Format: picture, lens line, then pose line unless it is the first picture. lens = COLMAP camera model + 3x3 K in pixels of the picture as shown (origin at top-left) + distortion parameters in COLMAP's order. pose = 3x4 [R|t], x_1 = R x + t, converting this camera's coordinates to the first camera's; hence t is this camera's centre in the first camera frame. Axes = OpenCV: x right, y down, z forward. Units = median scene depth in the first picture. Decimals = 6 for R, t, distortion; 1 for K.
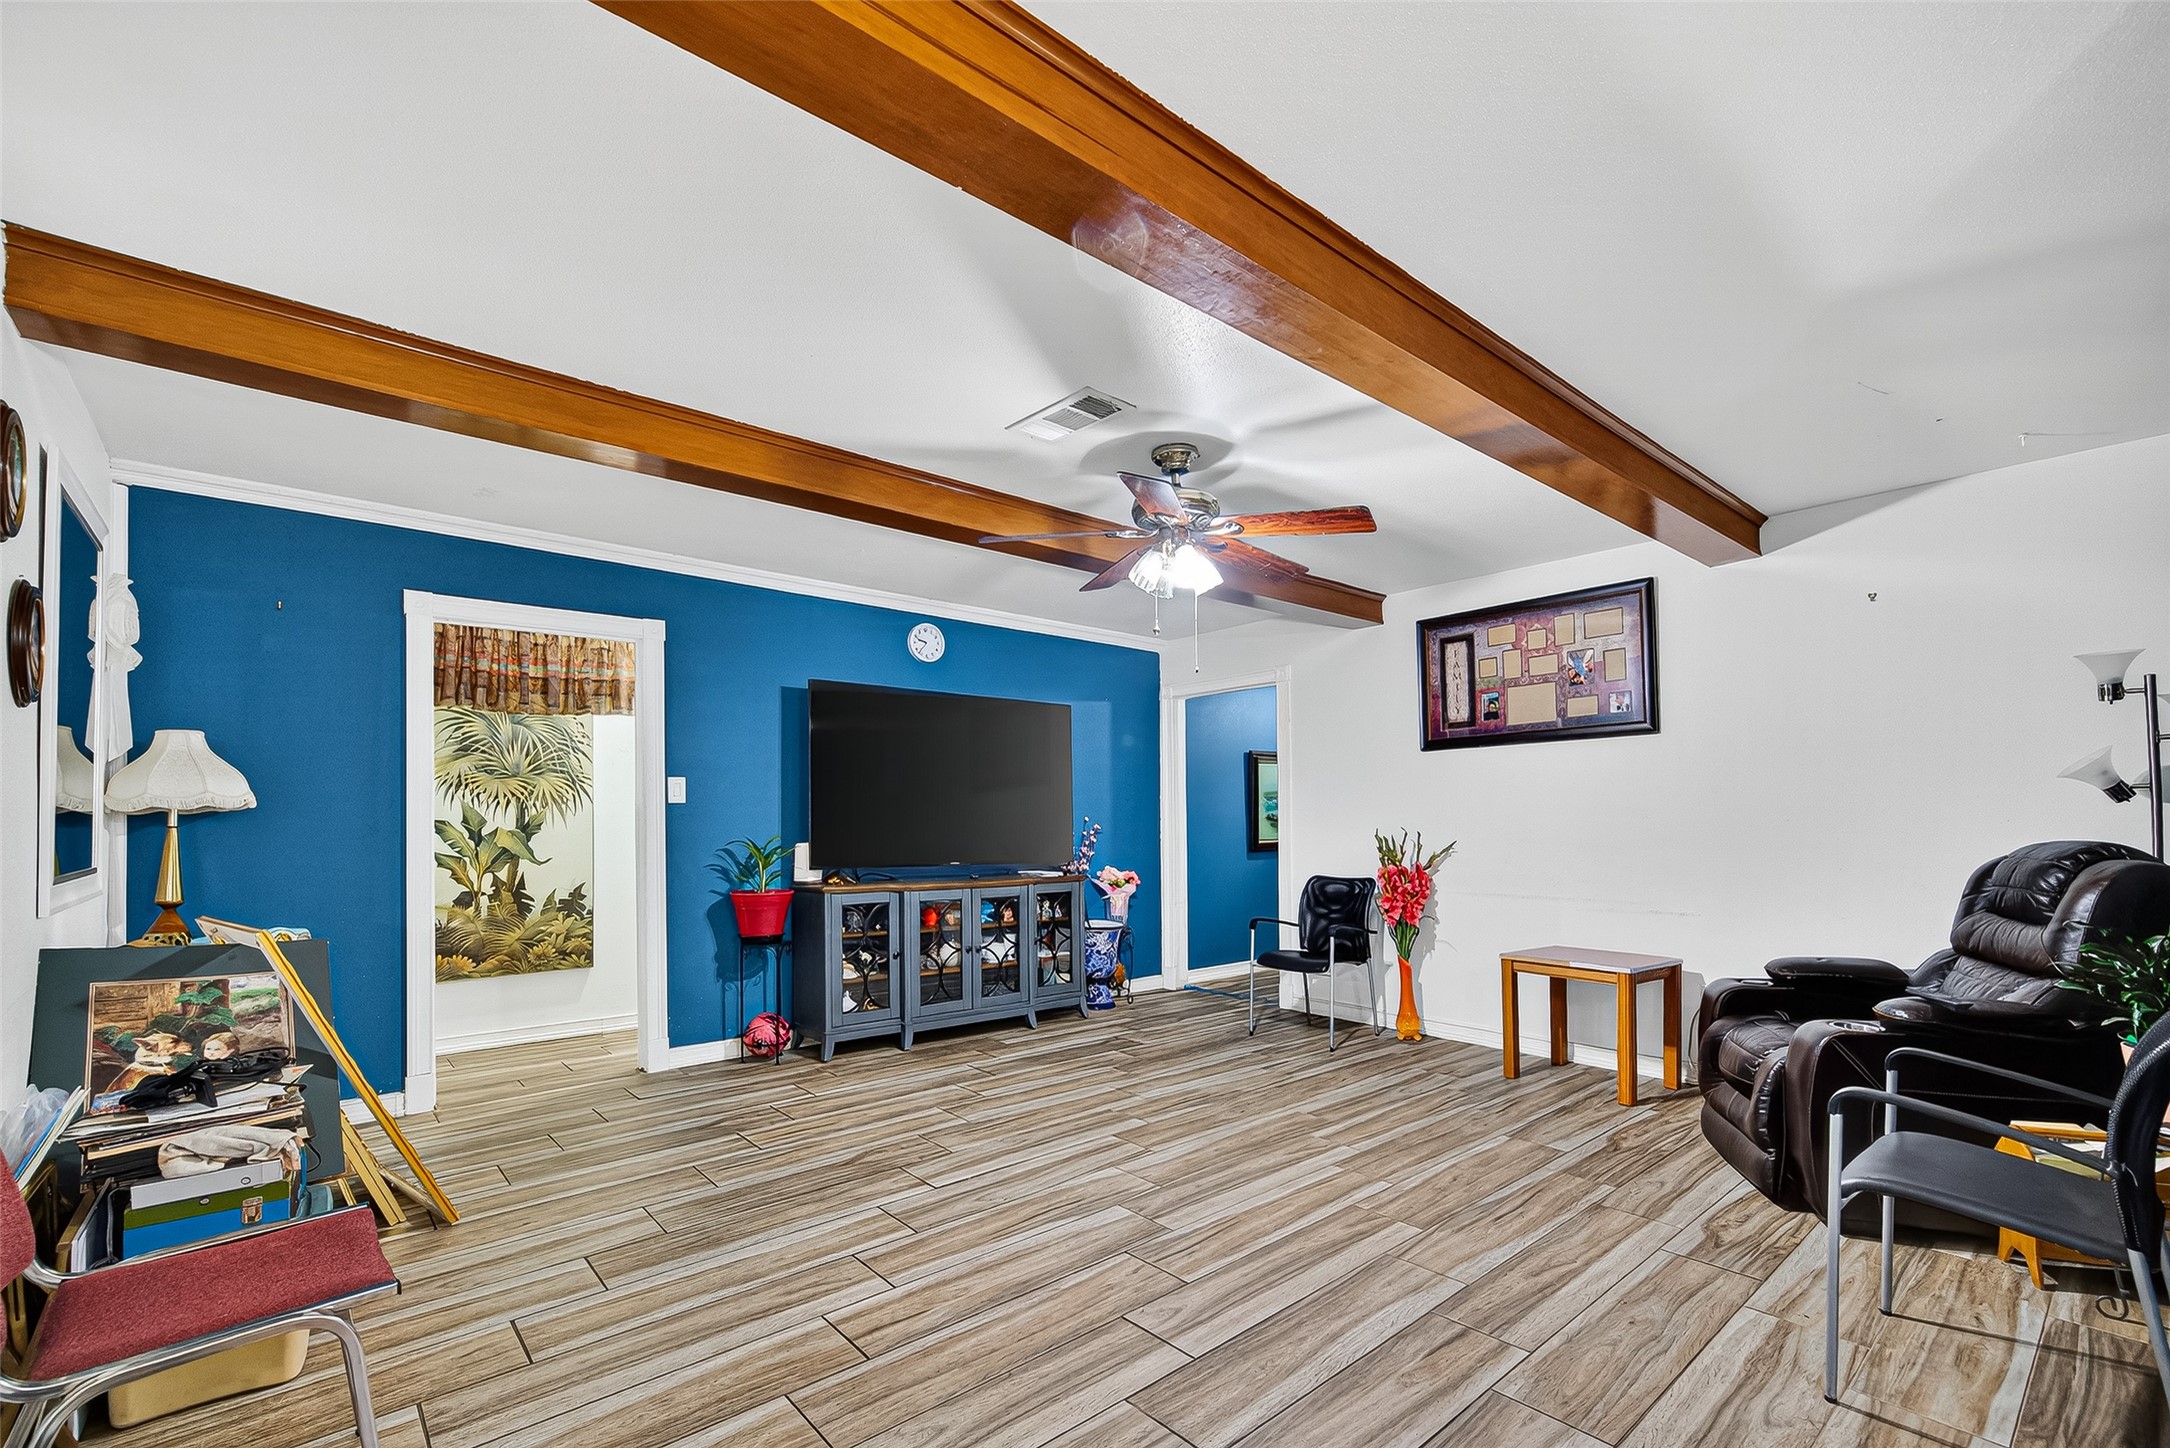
lens RADIAL K [[941.2, 0, 1089.2], [0, 941.2, 799.5], [0, 0, 1]] dist [0.000131, -0.000070]
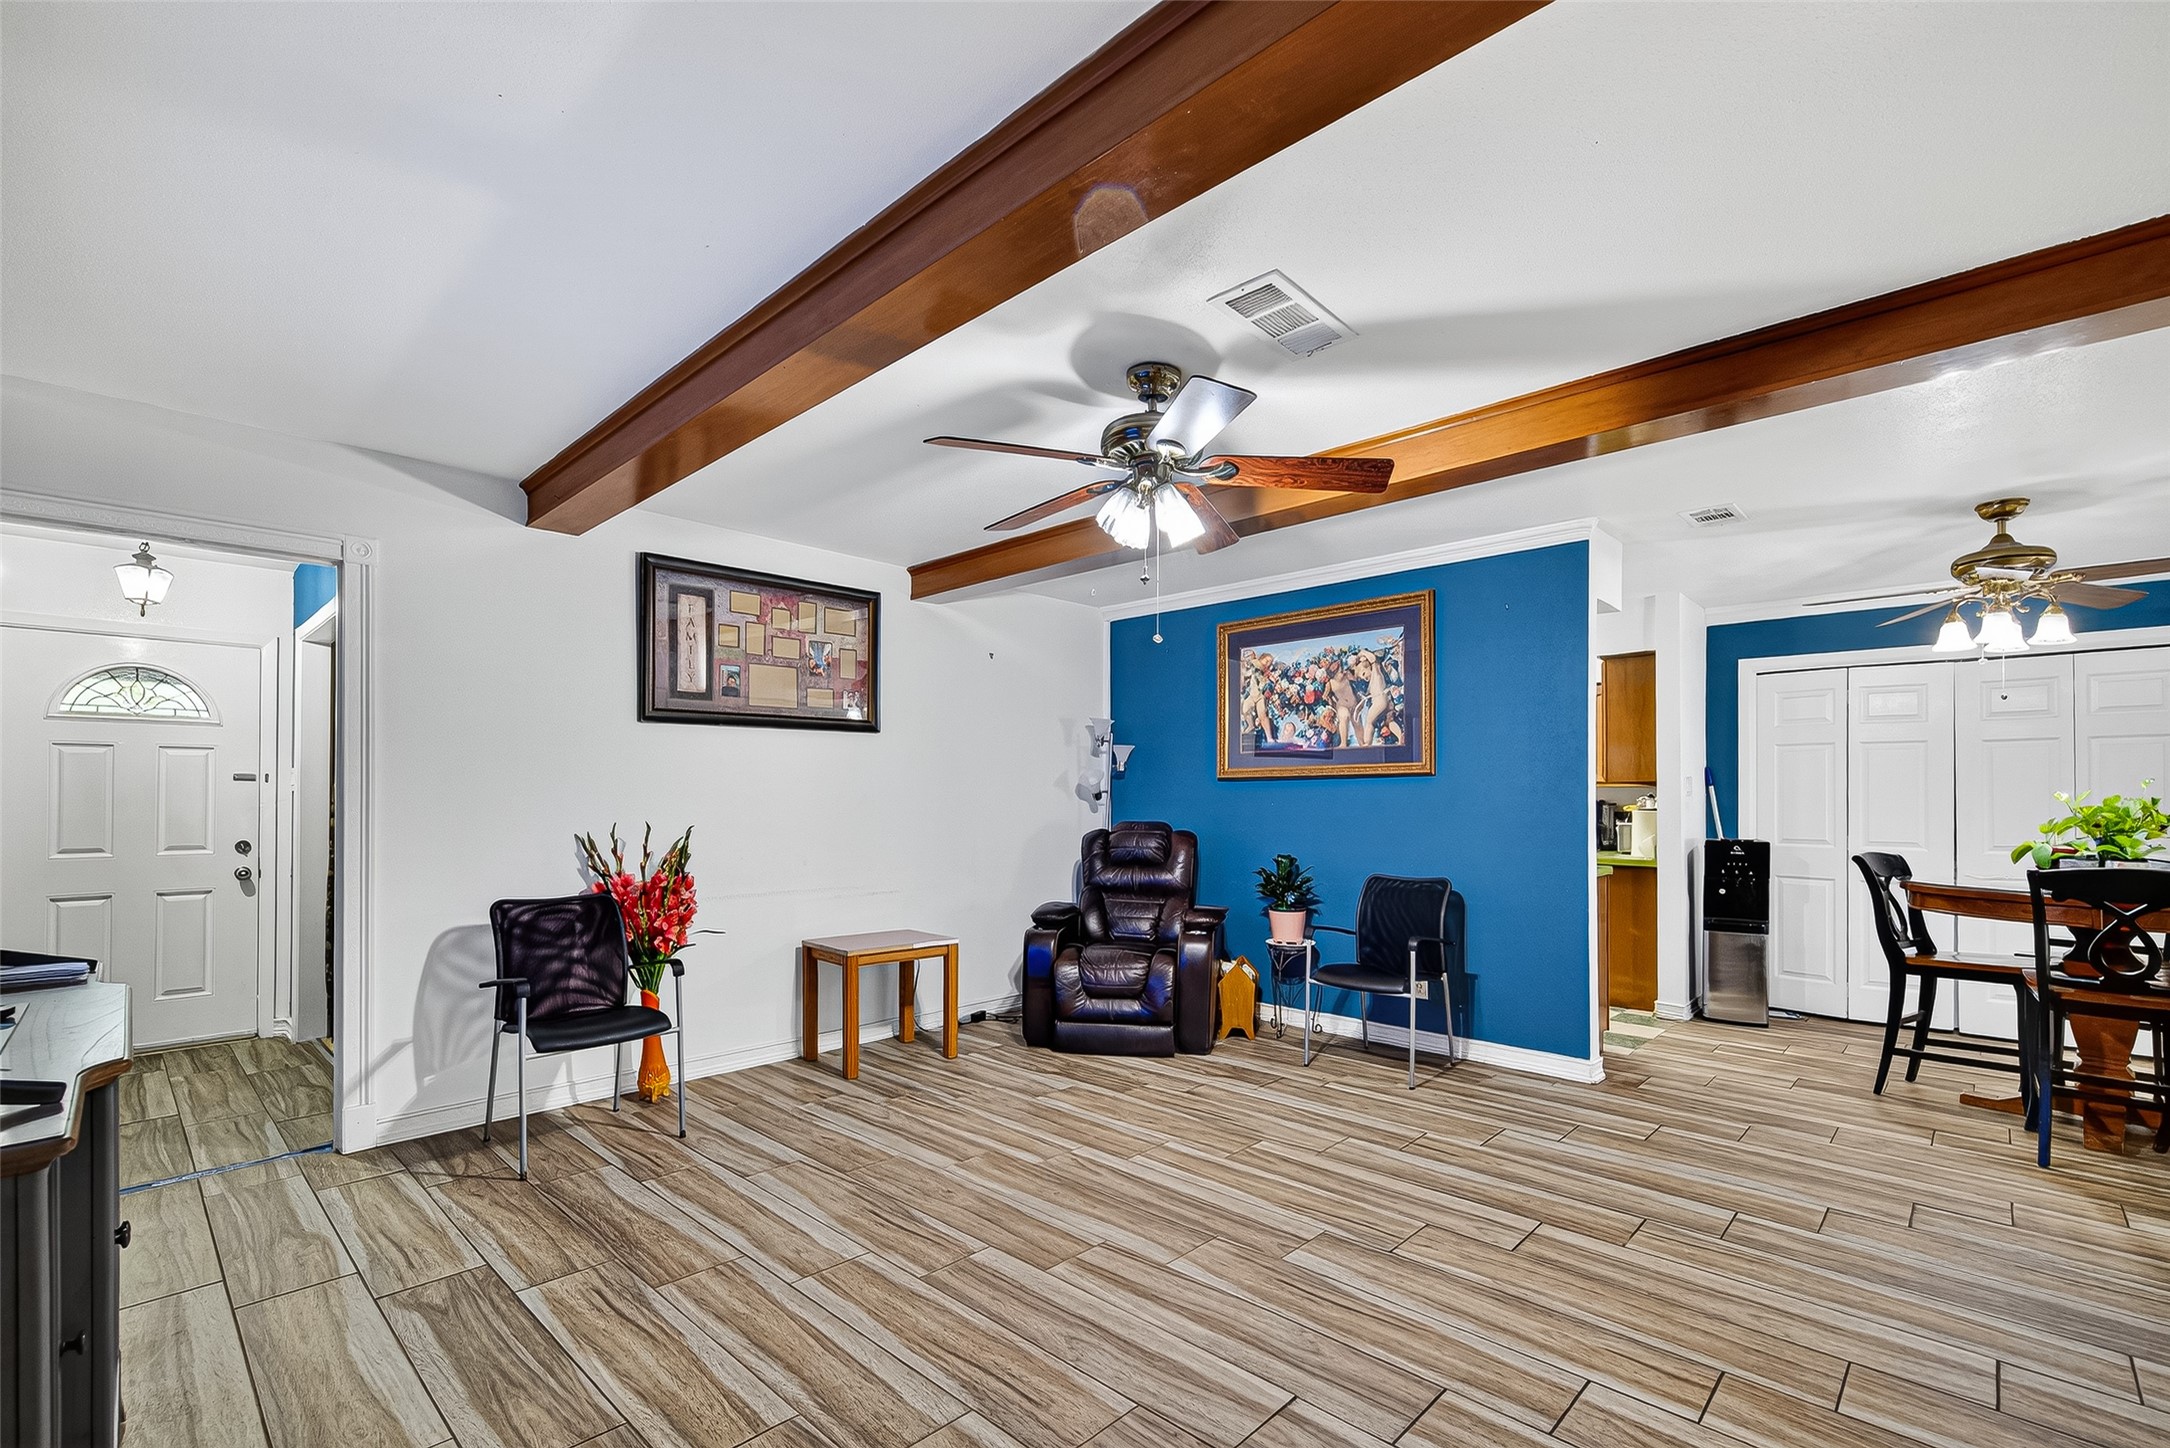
lens RADIAL K [[954.2, 0, 1120.1], [0, 954.2, 791.0], [0, 0, 1]] dist [0.014259, -0.000157]
pose [[-0.112730, 0.014832, 0.993515, -0.649801], [-0.021539, 0.999617, -0.017367, 0.014000], [-0.993392, -0.023357, -0.112368, 0.975247]]
